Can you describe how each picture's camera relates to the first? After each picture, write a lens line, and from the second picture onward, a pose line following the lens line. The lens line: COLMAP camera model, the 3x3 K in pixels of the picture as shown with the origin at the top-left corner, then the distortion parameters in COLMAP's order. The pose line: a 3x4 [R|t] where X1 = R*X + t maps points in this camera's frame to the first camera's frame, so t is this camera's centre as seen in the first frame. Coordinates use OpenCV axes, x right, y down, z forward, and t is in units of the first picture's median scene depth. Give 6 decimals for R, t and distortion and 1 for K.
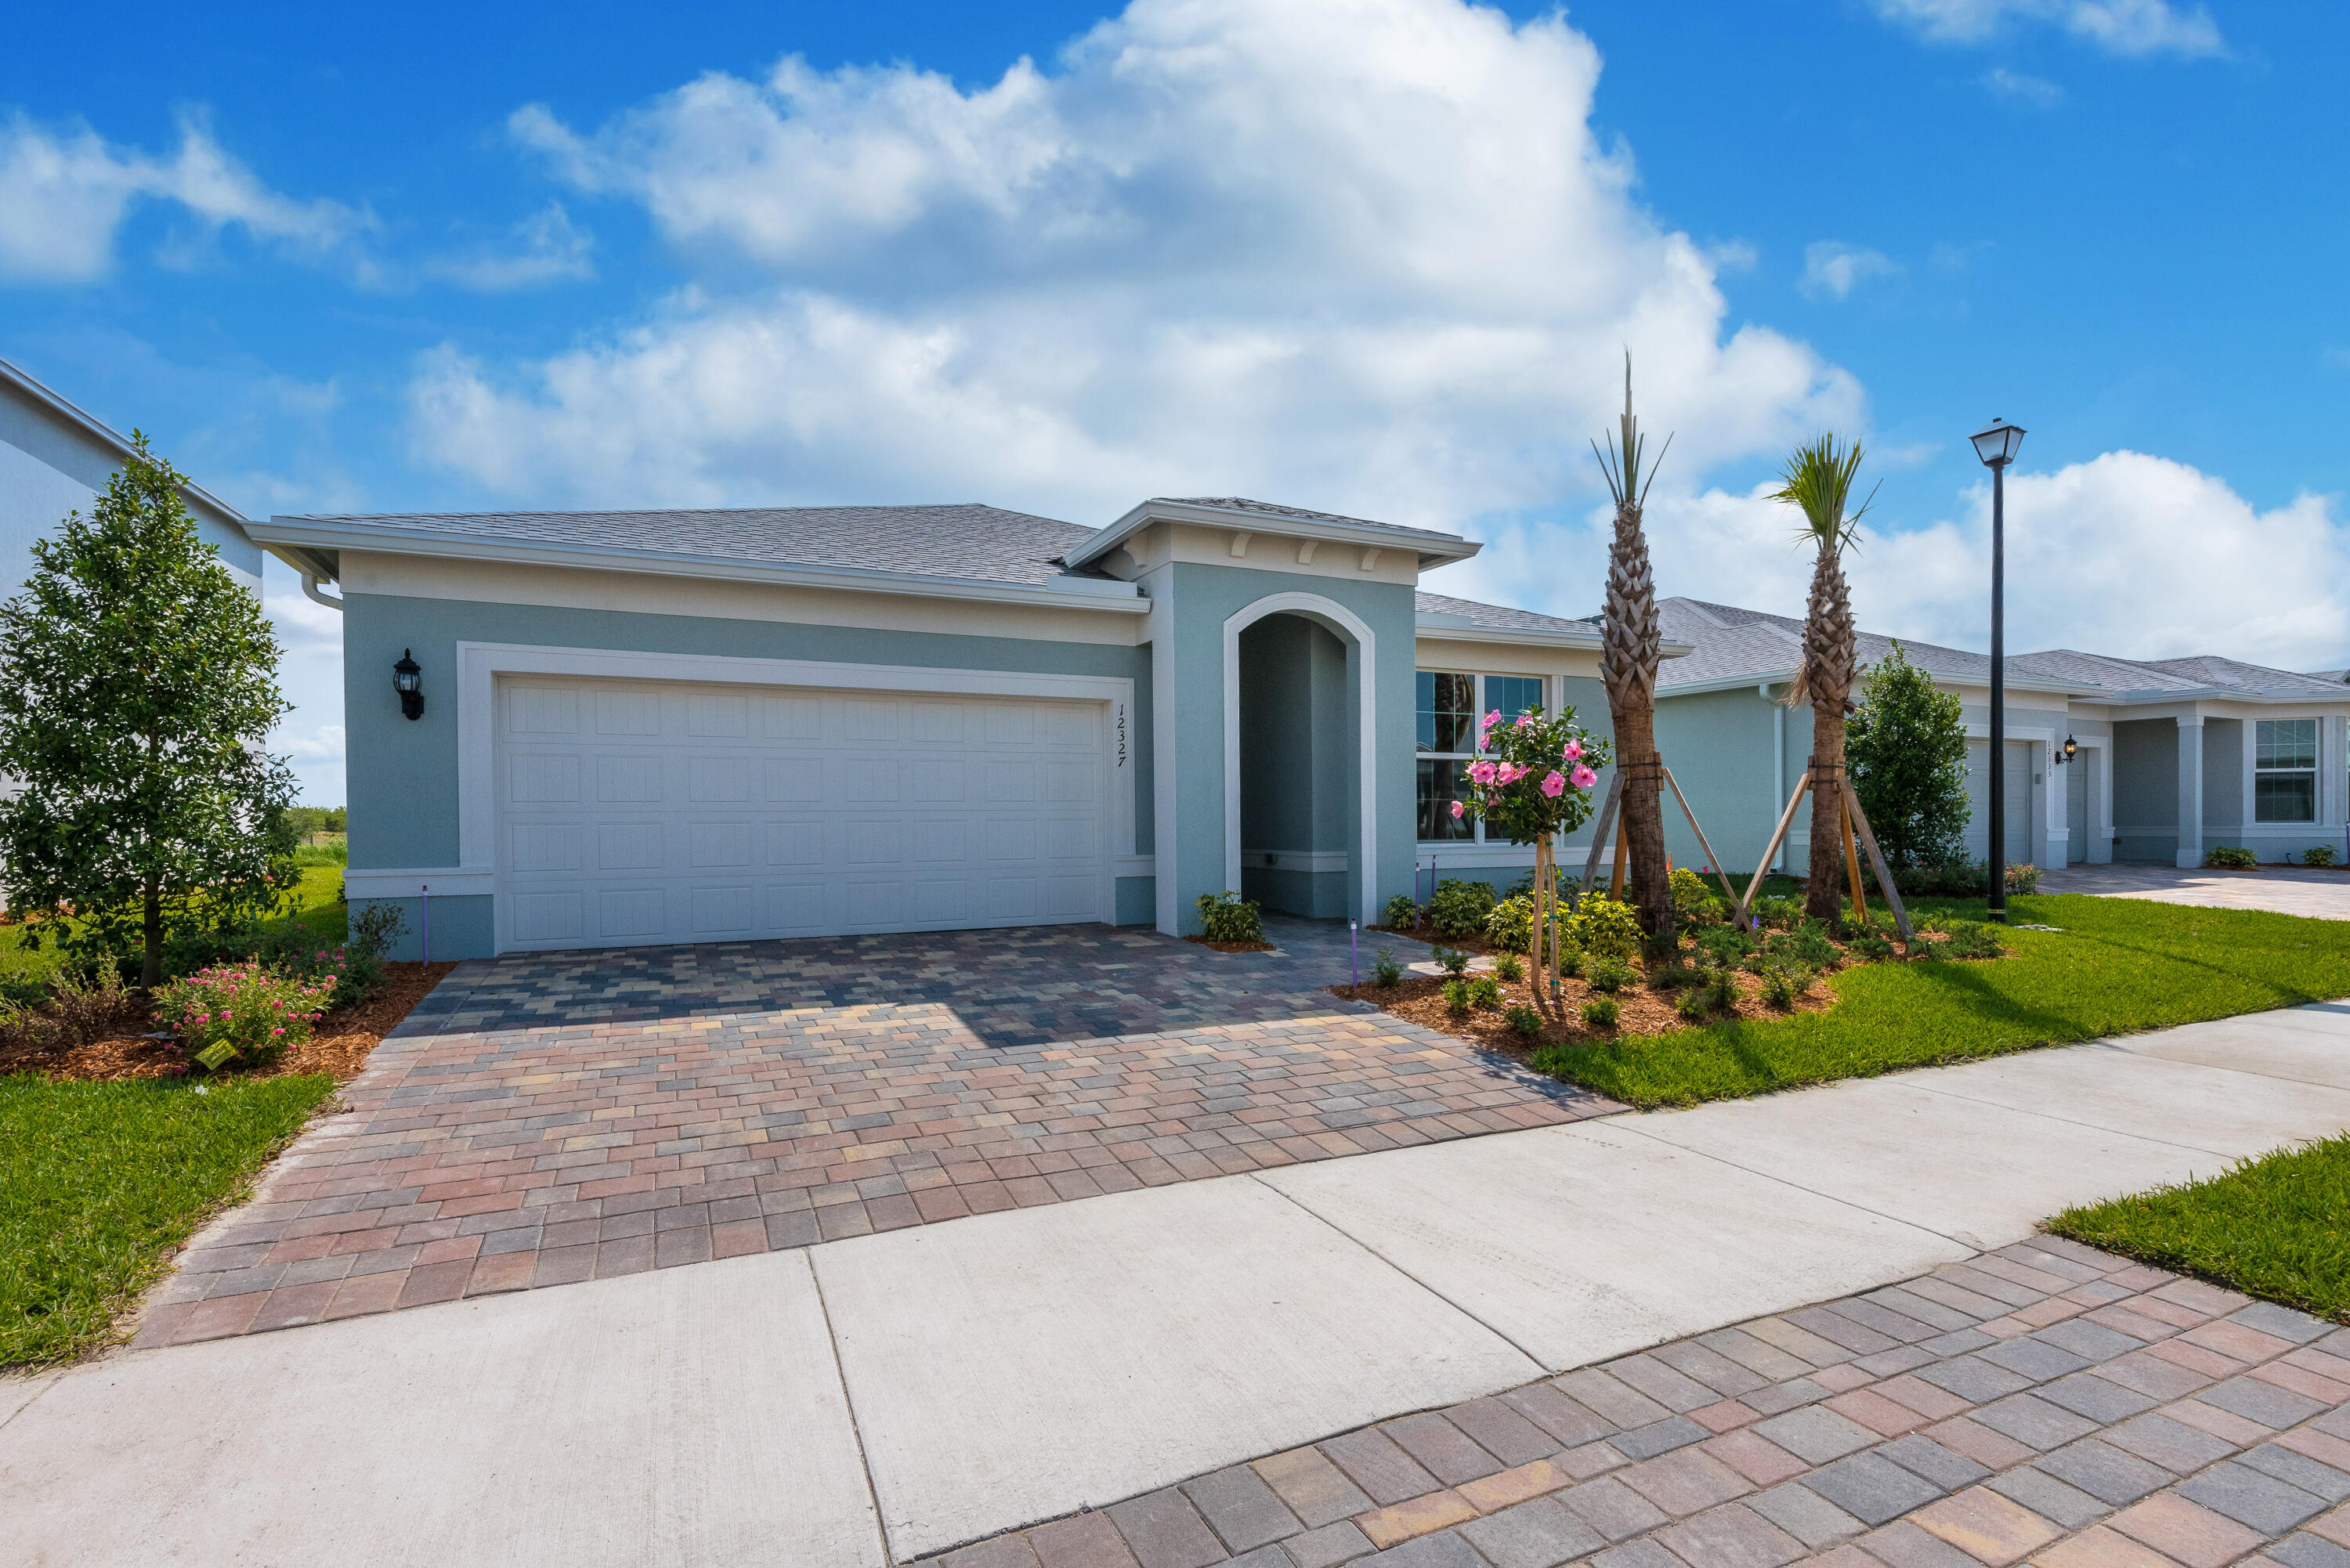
lens RADIAL K [[1080.8, 0, 1124.2], [0, 1080.8, 798.1], [0, 0, 1]] dist [0.007956, -0.004155]
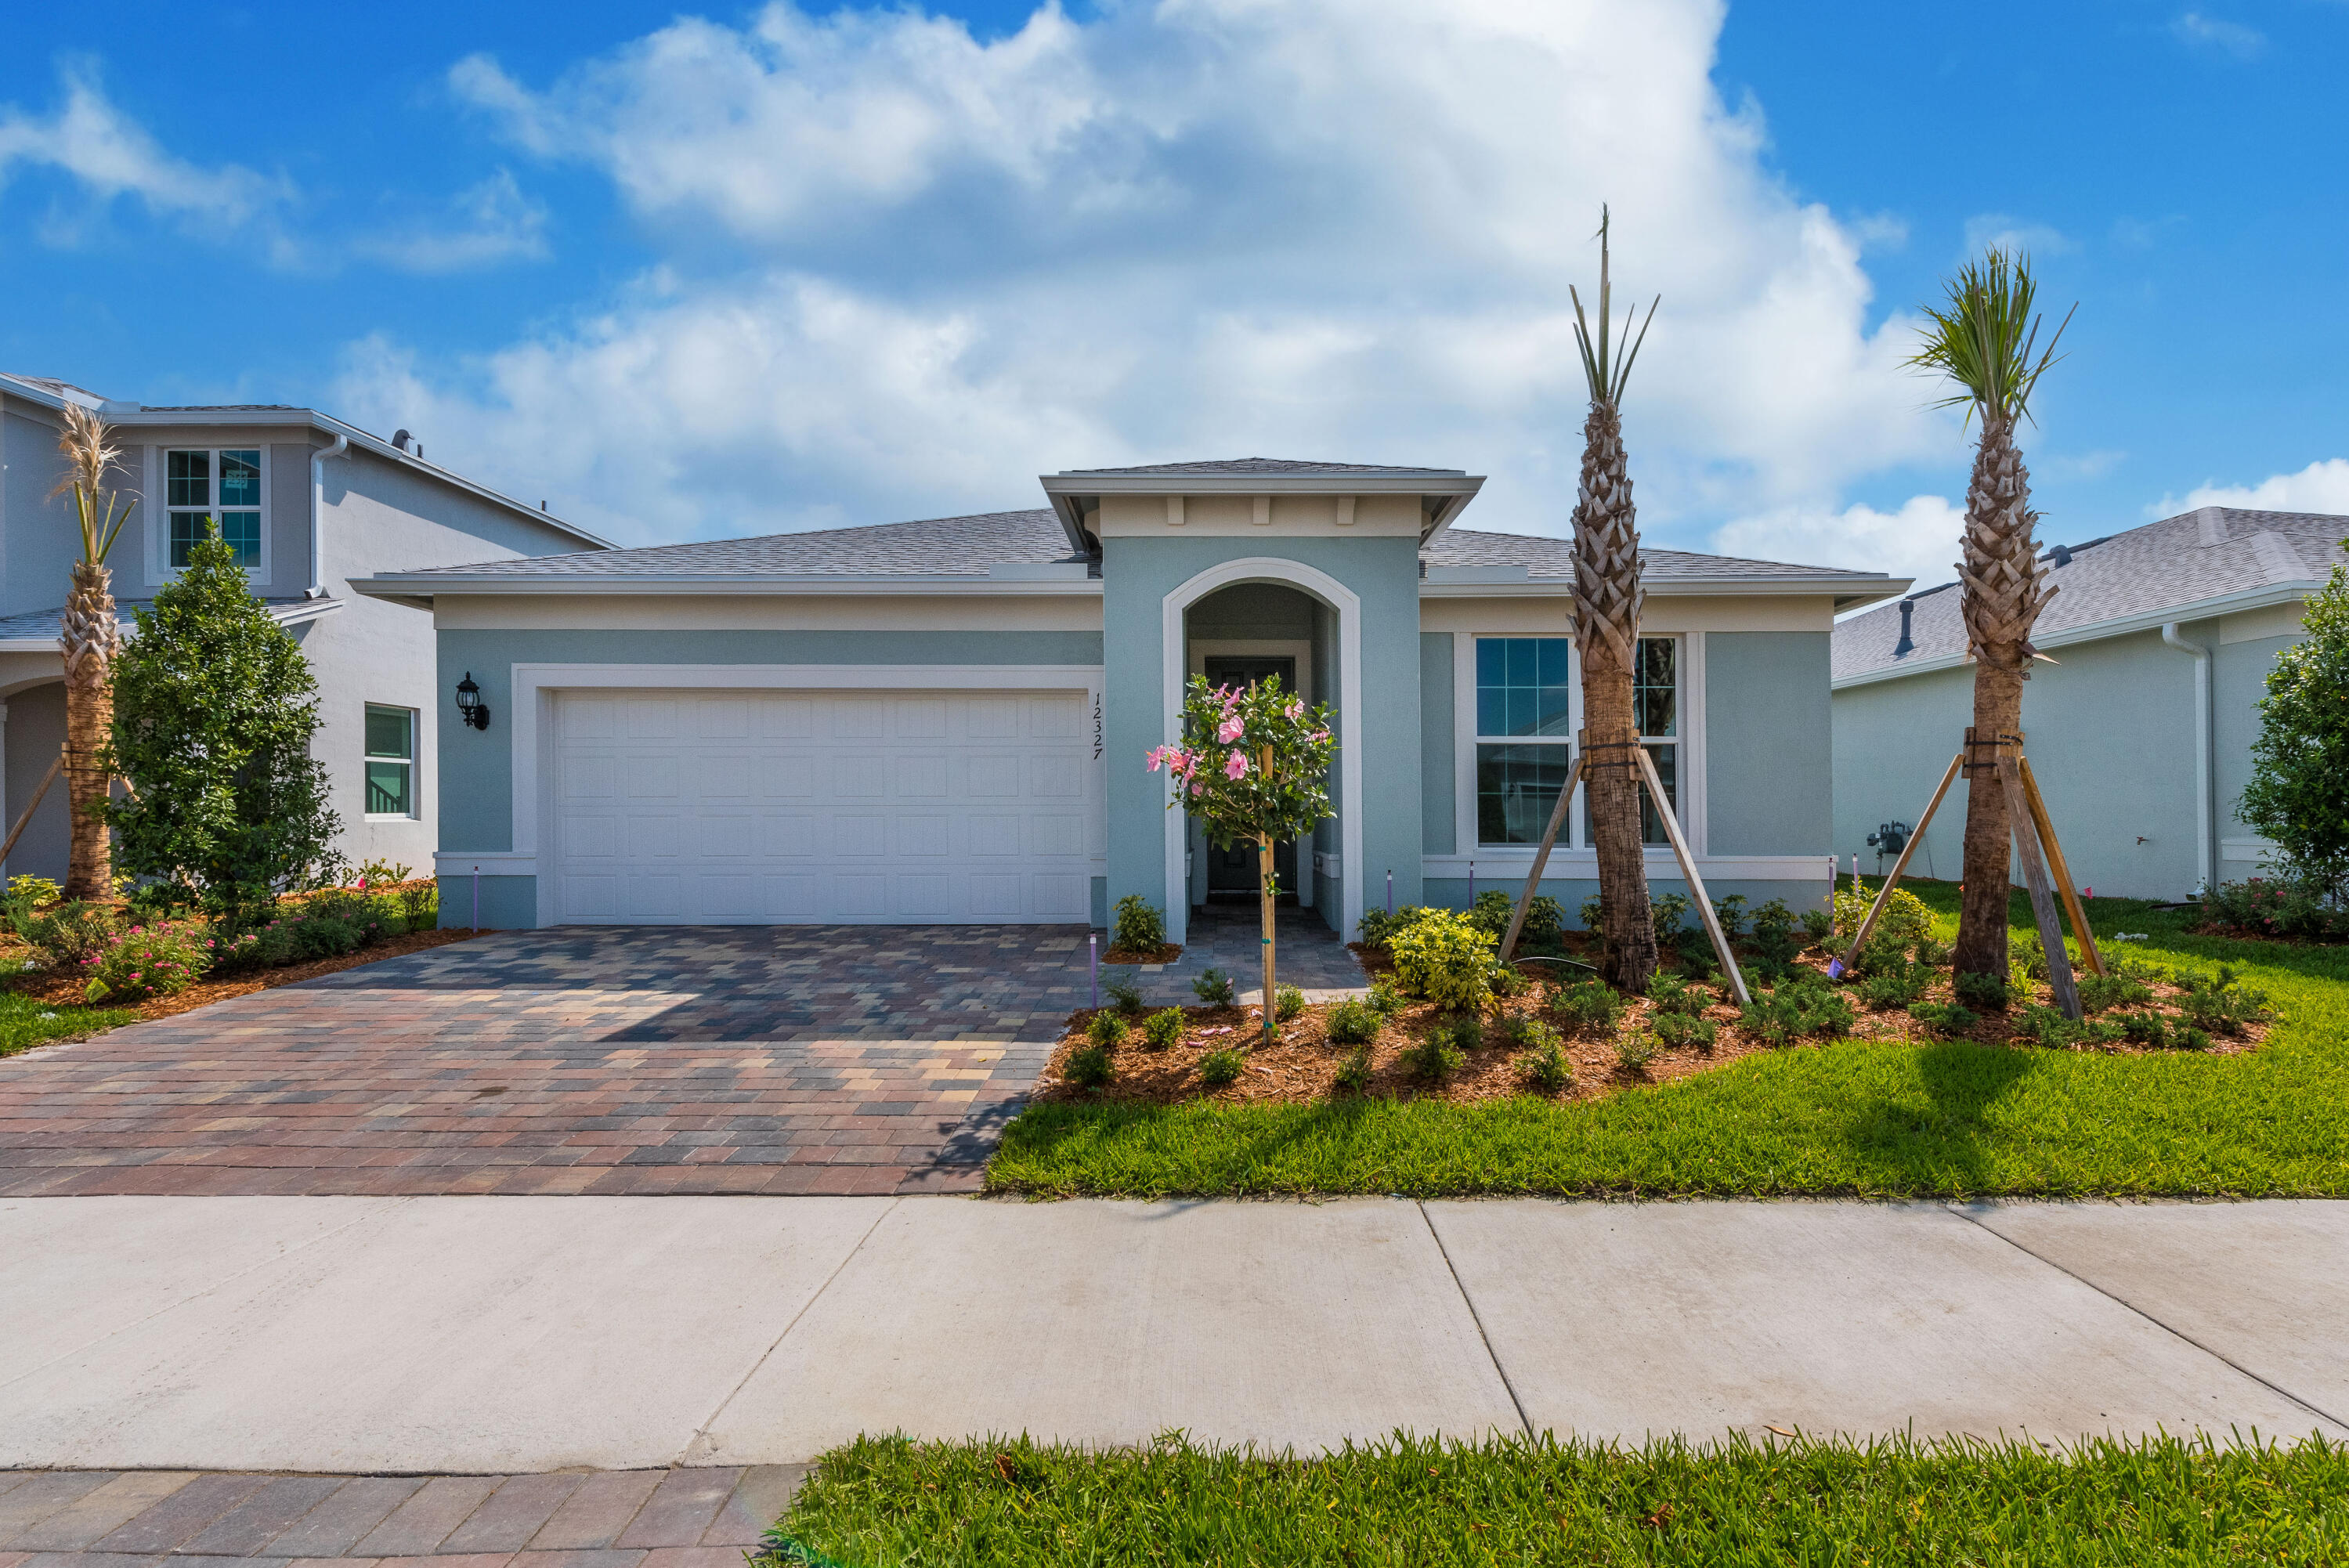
lens RADIAL K [[1080.4, 0, 1177.0], [0, 1080.4, 793.2], [0, 0, 1]] dist [0.007956, -0.004155]
pose [[0.912806, -0.002498, -0.408386, 0.468480], [0.003059, 0.999995, 0.000719, -0.000030], [0.408382, -0.001906, 0.912809, 0.177212]]
